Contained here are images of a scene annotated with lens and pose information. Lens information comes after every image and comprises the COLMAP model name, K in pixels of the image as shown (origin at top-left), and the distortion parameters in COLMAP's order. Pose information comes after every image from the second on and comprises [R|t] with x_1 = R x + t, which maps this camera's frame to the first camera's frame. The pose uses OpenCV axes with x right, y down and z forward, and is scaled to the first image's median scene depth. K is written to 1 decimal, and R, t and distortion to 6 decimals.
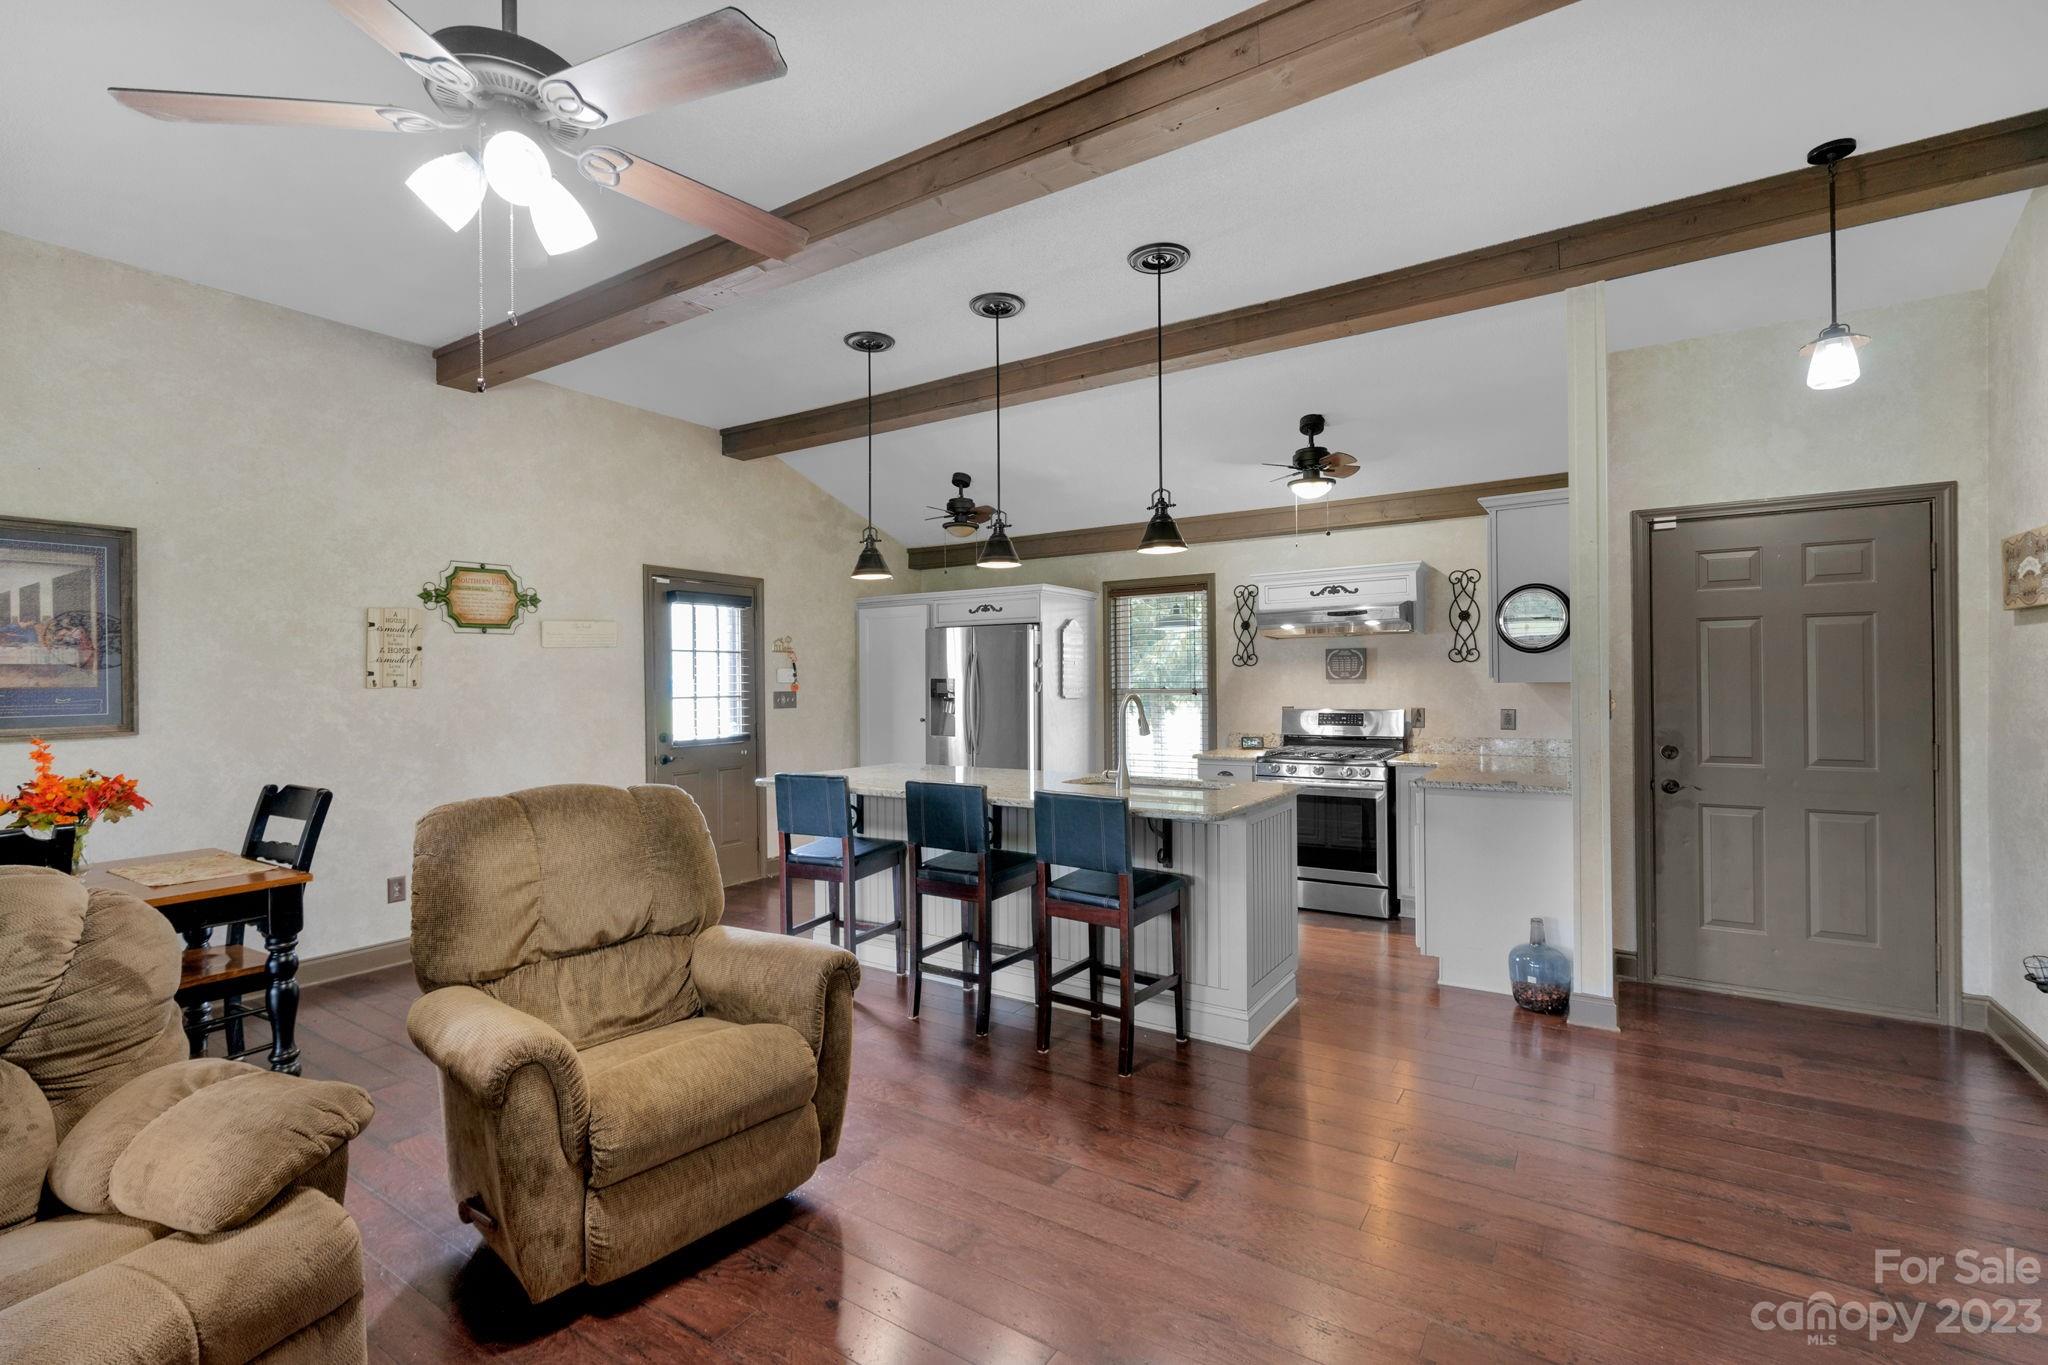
lens RADIAL K [[927.3, 0, 1015.0], [0, 927.3, 681.8], [0, 0, 1]] dist [0.000158, 0.000474]
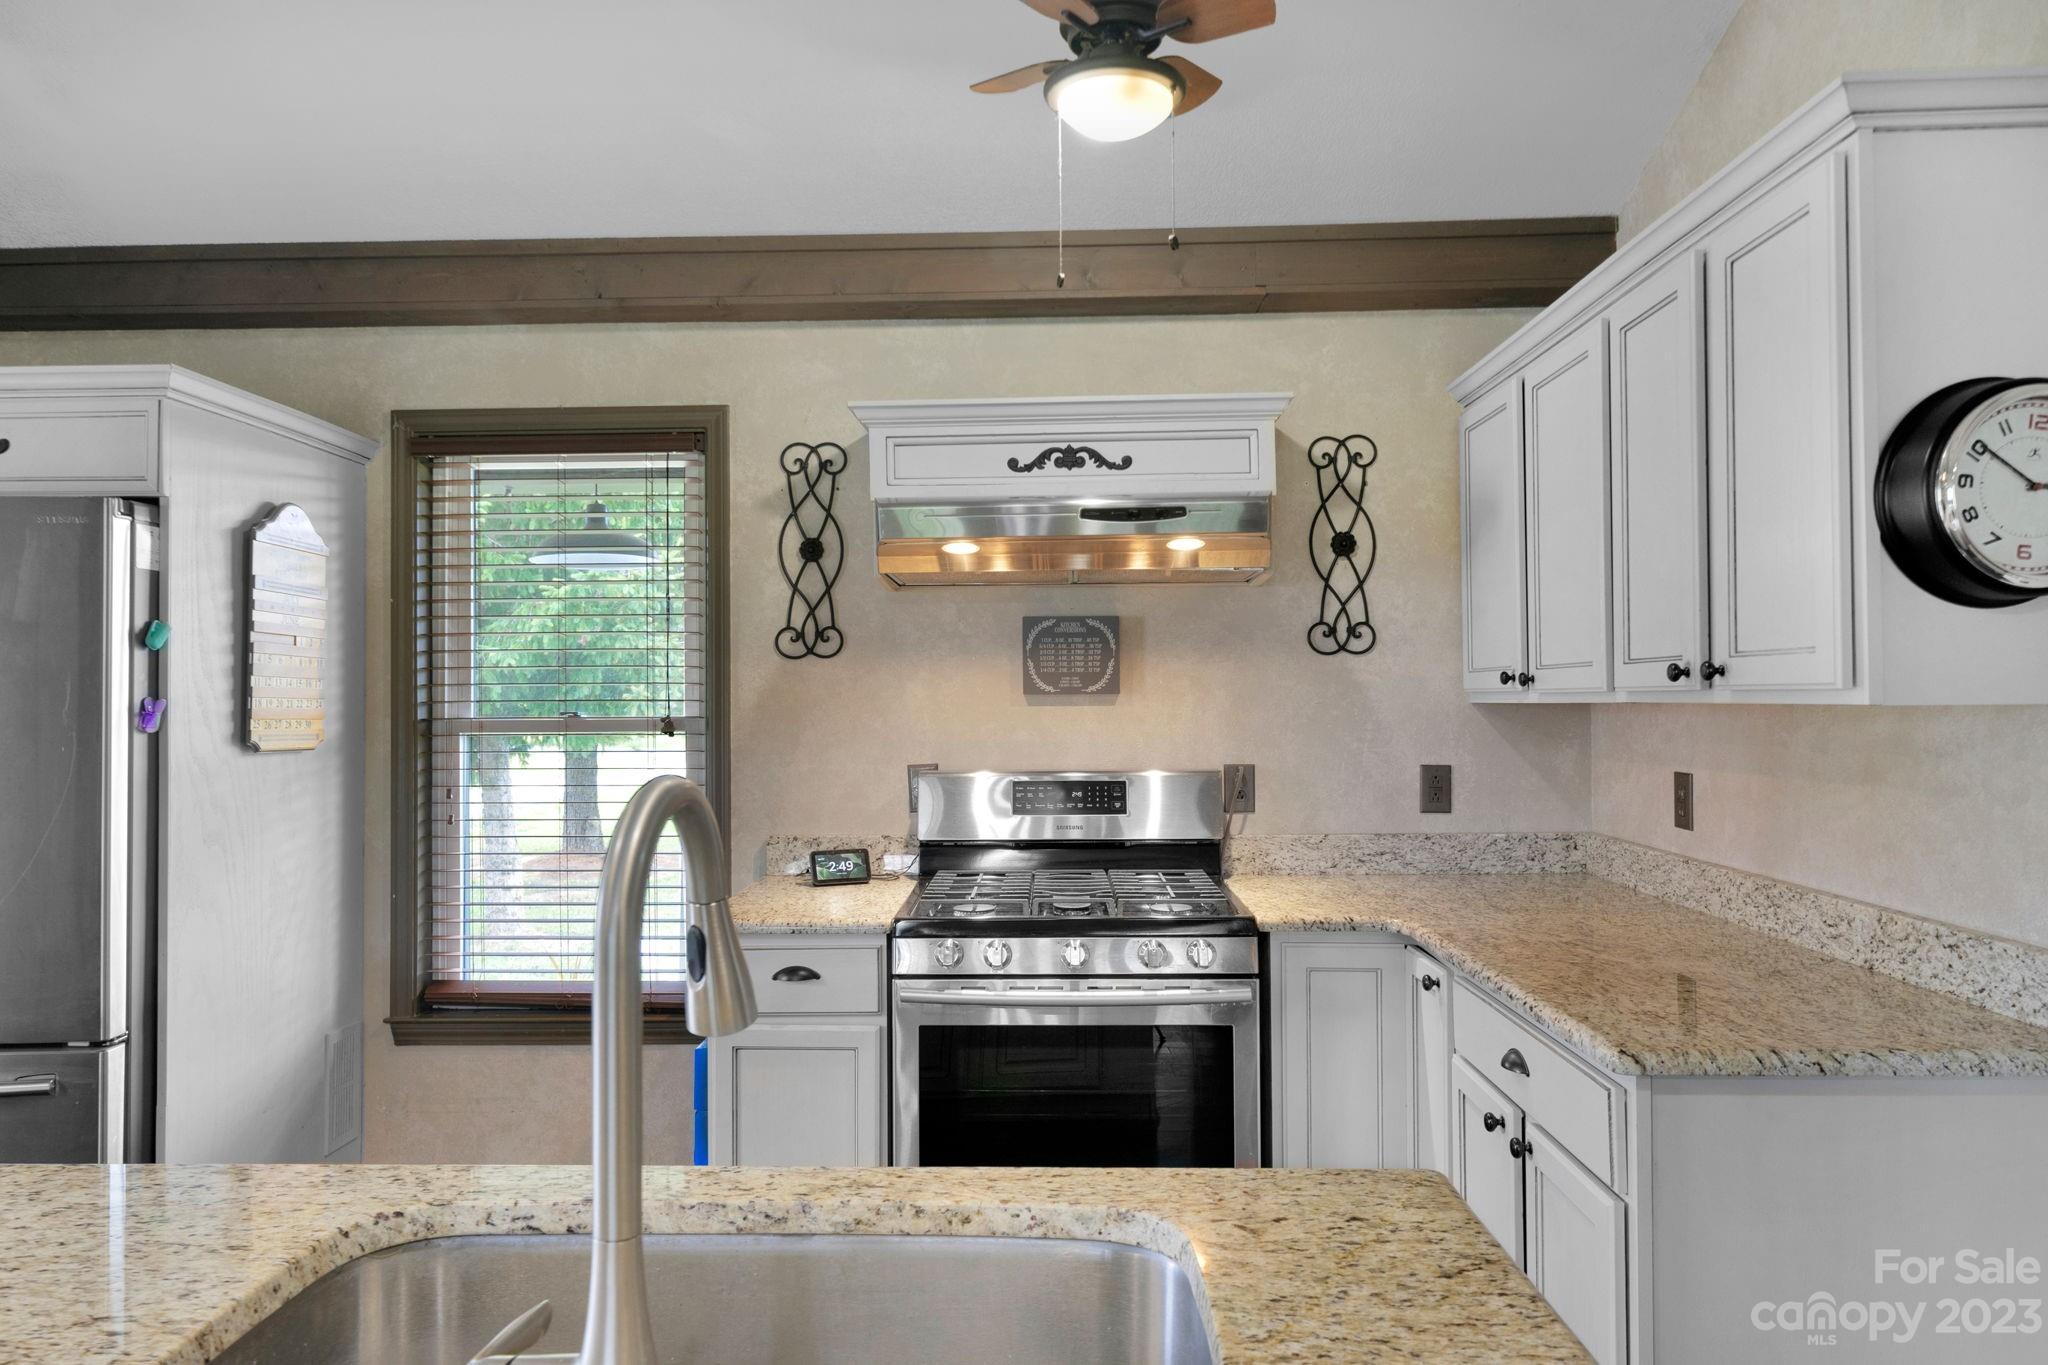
lens RADIAL K [[1335.0, 0, 1024.0], [0, 1335.0, 682.5], [0, 0, 1]] dist [0.005761, 0.002918]
pose [[0.852532, 0.009215, 0.522594, 0.039895], [-0.002377, 0.999903, -0.013753, 0.000145], [-0.522670, 0.010482, 0.852470, 0.497574]]
